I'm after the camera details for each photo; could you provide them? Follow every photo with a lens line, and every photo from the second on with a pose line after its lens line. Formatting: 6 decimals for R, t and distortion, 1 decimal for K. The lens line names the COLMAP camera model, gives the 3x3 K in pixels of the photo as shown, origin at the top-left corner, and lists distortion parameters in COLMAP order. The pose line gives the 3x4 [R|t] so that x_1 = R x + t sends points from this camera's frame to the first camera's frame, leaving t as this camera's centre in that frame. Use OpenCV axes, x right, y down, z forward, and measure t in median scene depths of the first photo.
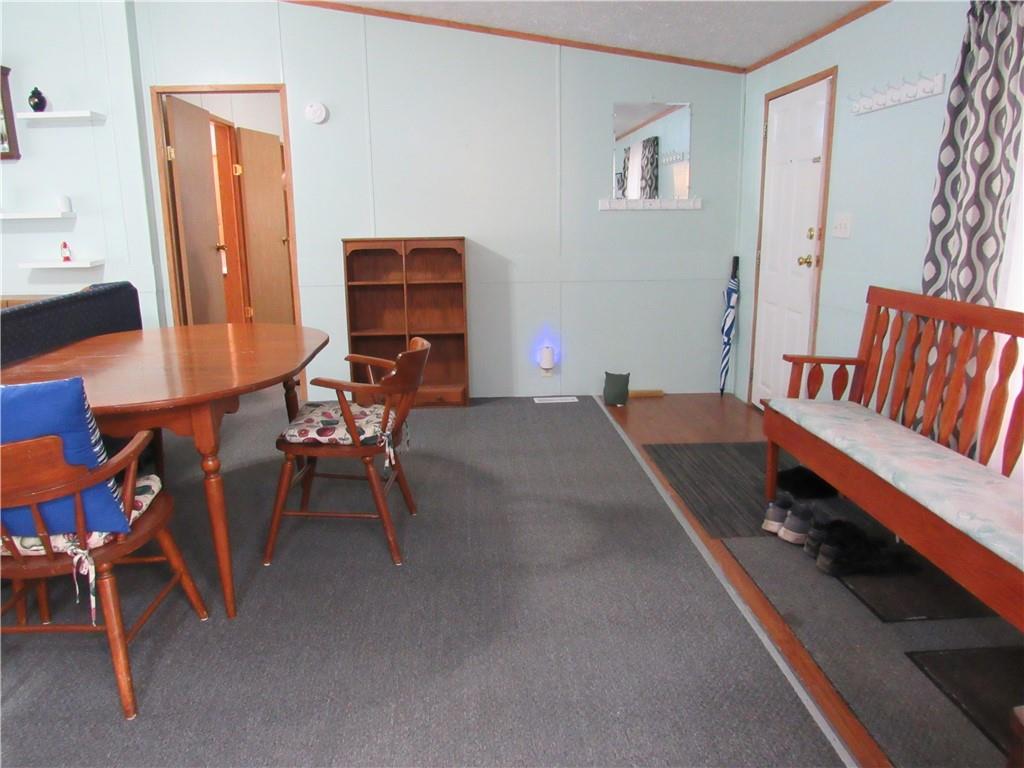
lens RADIAL K [[756.3, 0, 516.2], [0, 756.3, 383.6], [0, 0, 1]] dist [-0.040108, 0.013748]
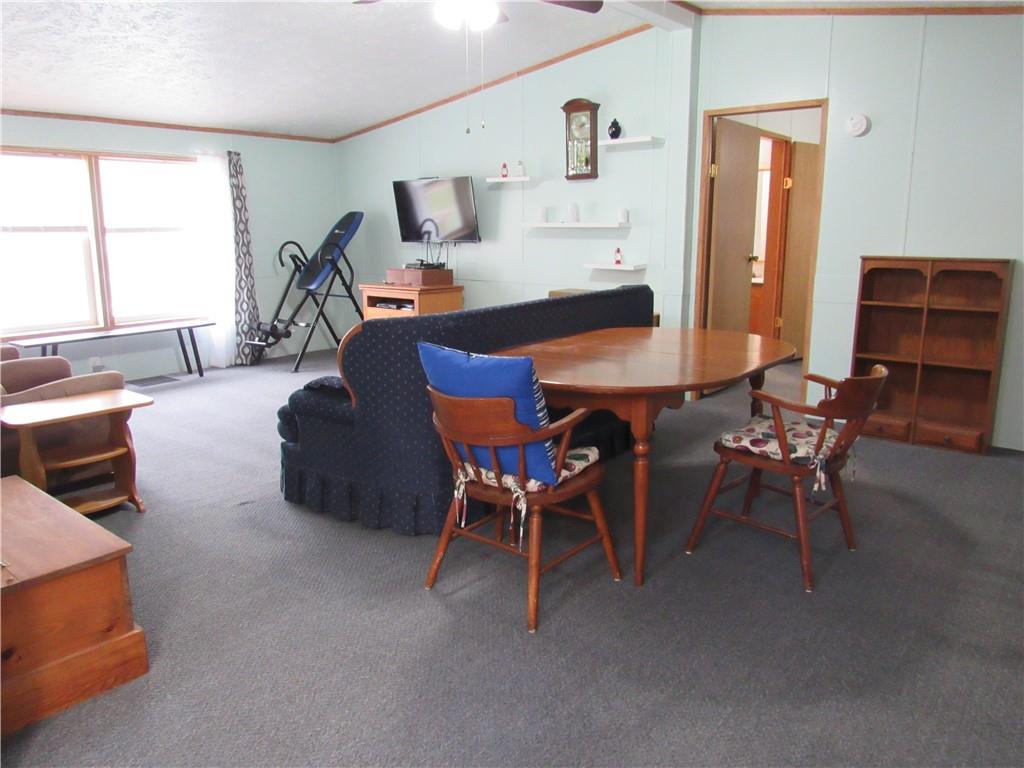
lens RADIAL K [[756.3, 0, 503.6], [0, 756.3, 385.7], [0, 0, 1]] dist [-0.040108, 0.013748]
pose [[0.736843, 0.149605, -0.659303, 0.144580], [-0.155265, 0.986589, 0.050346, -0.010198], [0.657994, 0.065270, 0.750189, -0.006785]]
